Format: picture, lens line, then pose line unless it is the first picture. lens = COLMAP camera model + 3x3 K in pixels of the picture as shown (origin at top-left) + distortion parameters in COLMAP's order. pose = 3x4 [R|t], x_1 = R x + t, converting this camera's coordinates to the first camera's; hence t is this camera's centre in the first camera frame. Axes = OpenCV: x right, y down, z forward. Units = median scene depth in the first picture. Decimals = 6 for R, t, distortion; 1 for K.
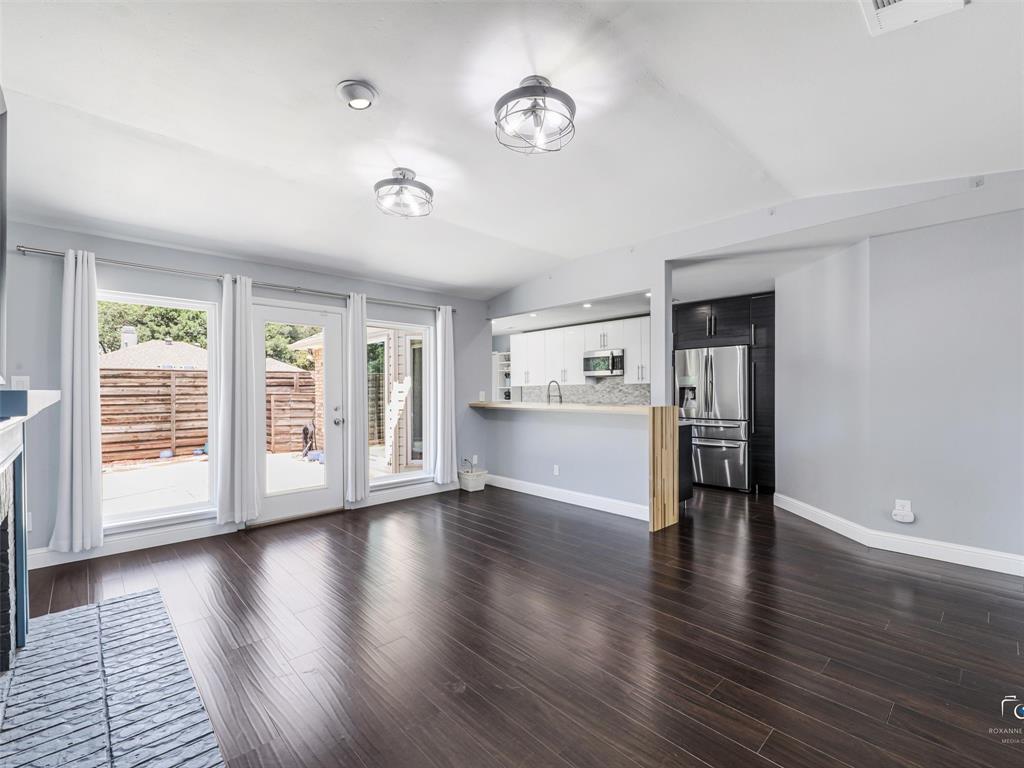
lens RADIAL K [[452.6, 0, 511.7], [0, 452.6, 386.2], [0, 0, 1]] dist [0.001592, -0.000212]
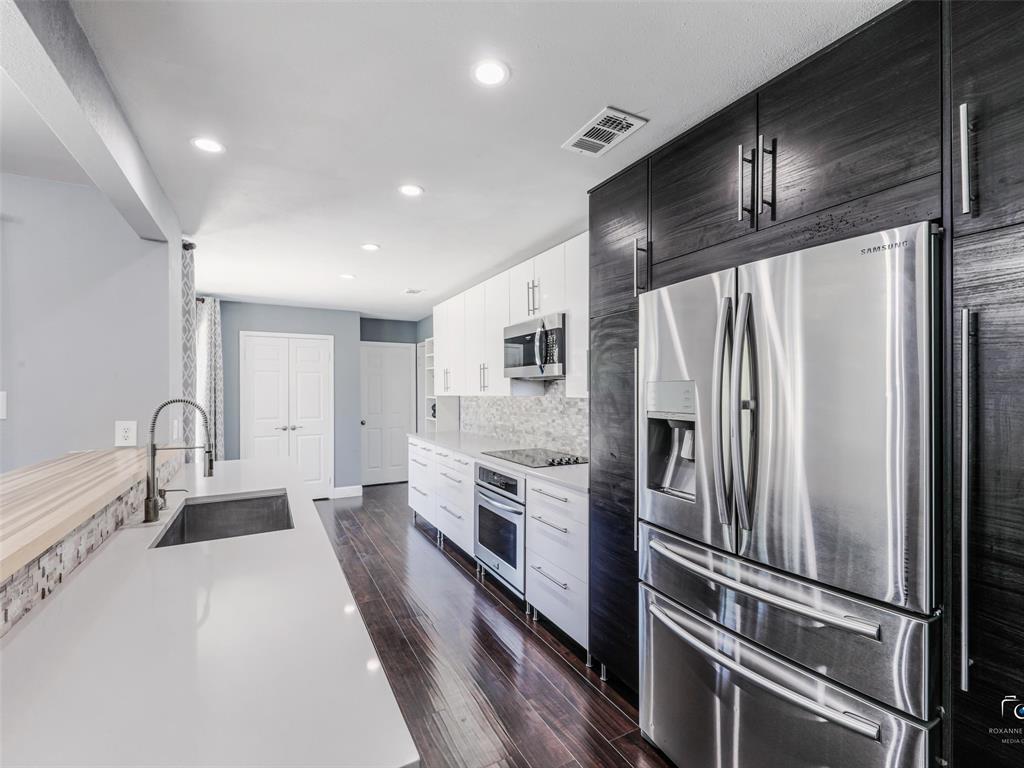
lens RADIAL K [[452.6, 0, 511.7], [0, 452.6, 386.2], [0, 0, 1]] dist [0.001592, -0.000212]
pose [[0.968125, -0.001084, -0.250464, 0.303900], [0.002256, 0.999988, 0.004392, -0.017506], [0.250457, -0.004817, 0.968116, 0.588863]]
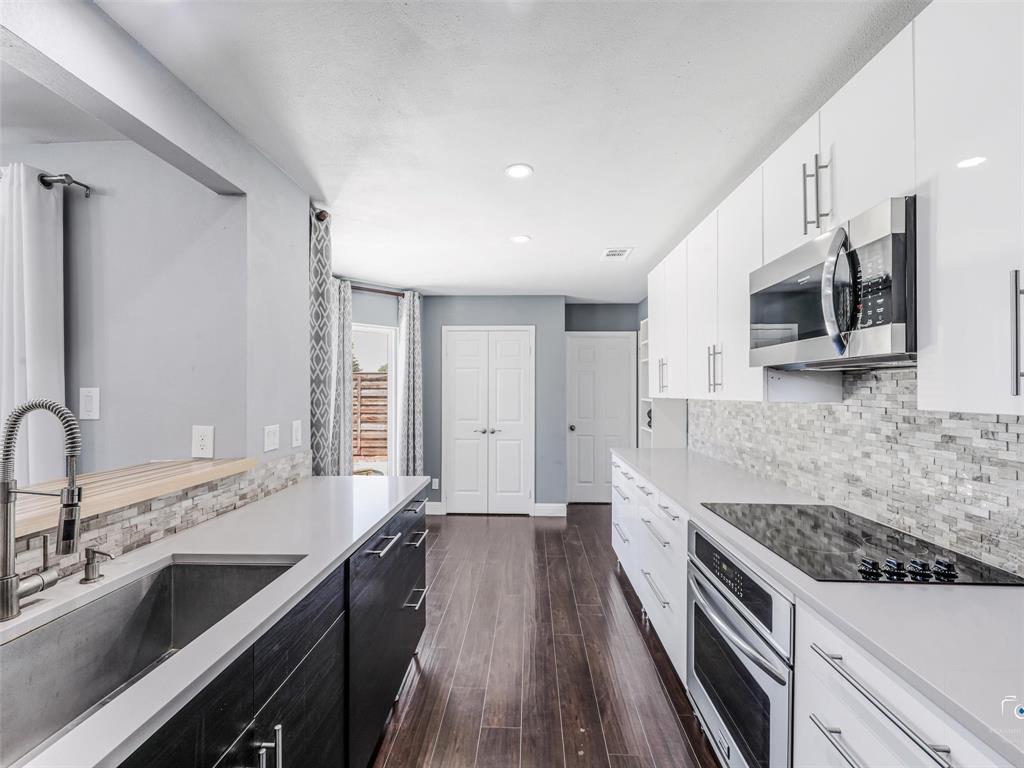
lens RADIAL K [[452.6, 0, 511.7], [0, 452.6, 386.2], [0, 0, 1]] dist [0.001592, -0.000212]
pose [[0.701229, 0.001013, -0.712936, 0.262037], [0.002169, 0.999991, 0.003554, -0.014812], [0.712933, -0.004038, 0.701220, 0.784115]]
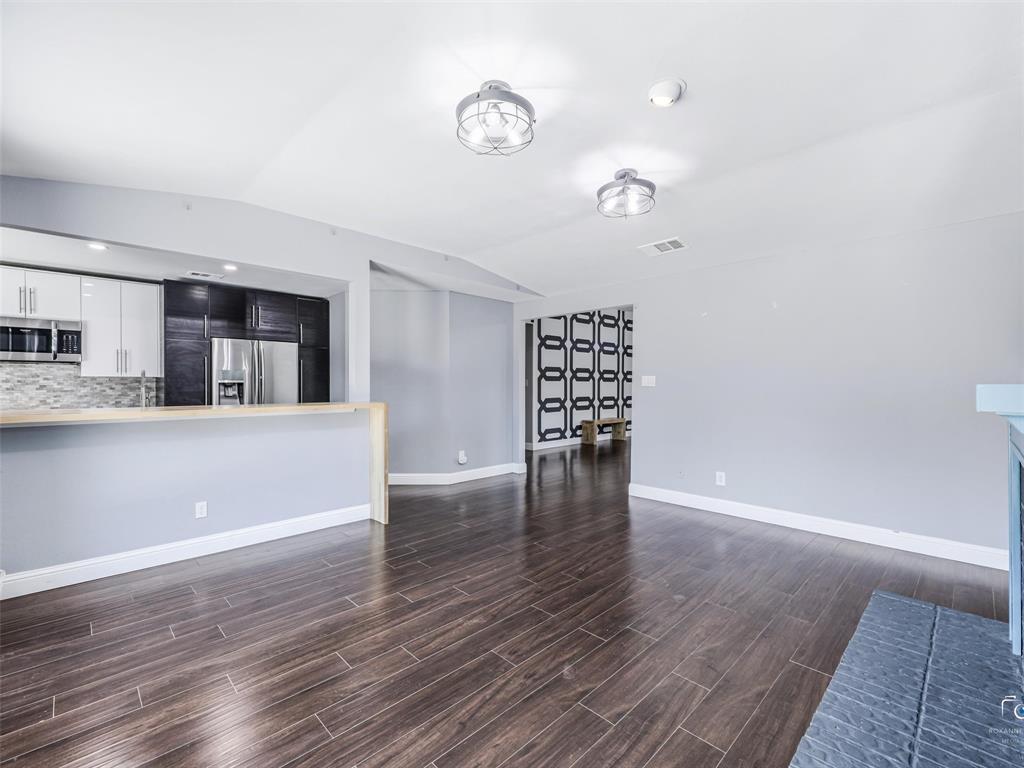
lens RADIAL K [[452.6, 0, 511.7], [0, 452.6, 386.2], [0, 0, 1]] dist [0.001592, -0.000212]
pose [[-0.033197, 0.002268, 0.999446, -0.408213], [-0.010613, 0.999940, -0.002621, 0.003929], [-0.999392, -0.010694, -0.033171, 0.417679]]
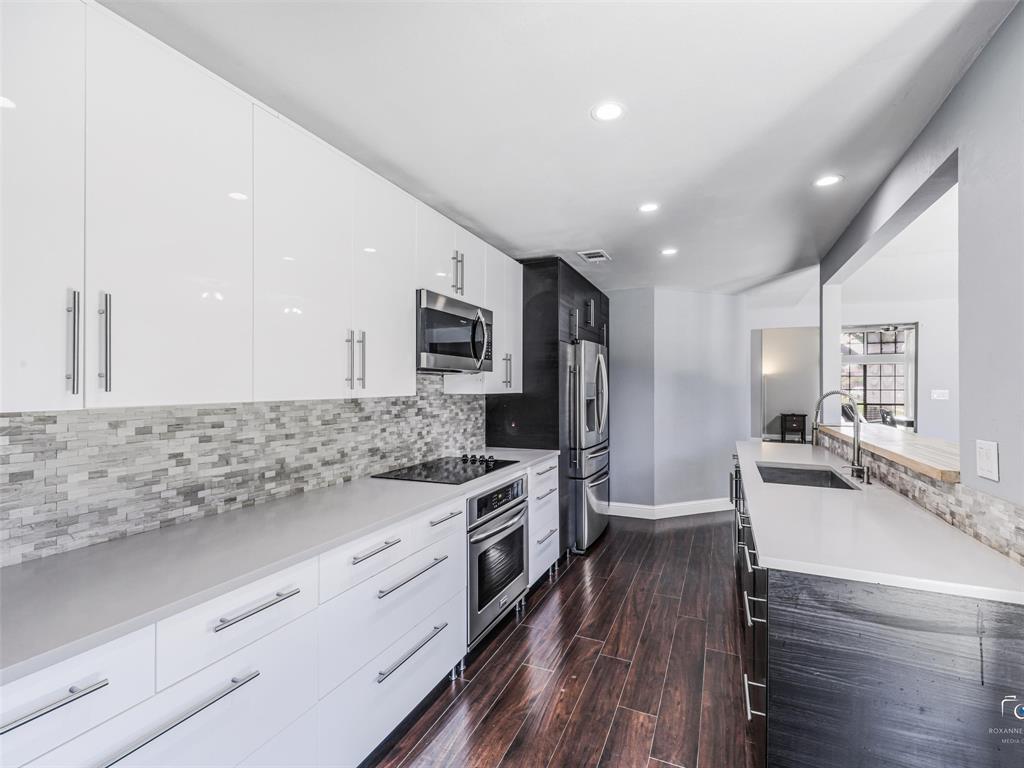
lens RADIAL K [[452.6, 0, 511.7], [0, 452.6, 386.2], [0, 0, 1]] dist [0.001592, -0.000212]
pose [[-0.377769, -0.000432, 0.925900, -0.150503], [-0.015829, 0.999857, -0.005992, -0.010608], [-0.925764, -0.016919, -0.377722, 1.136453]]
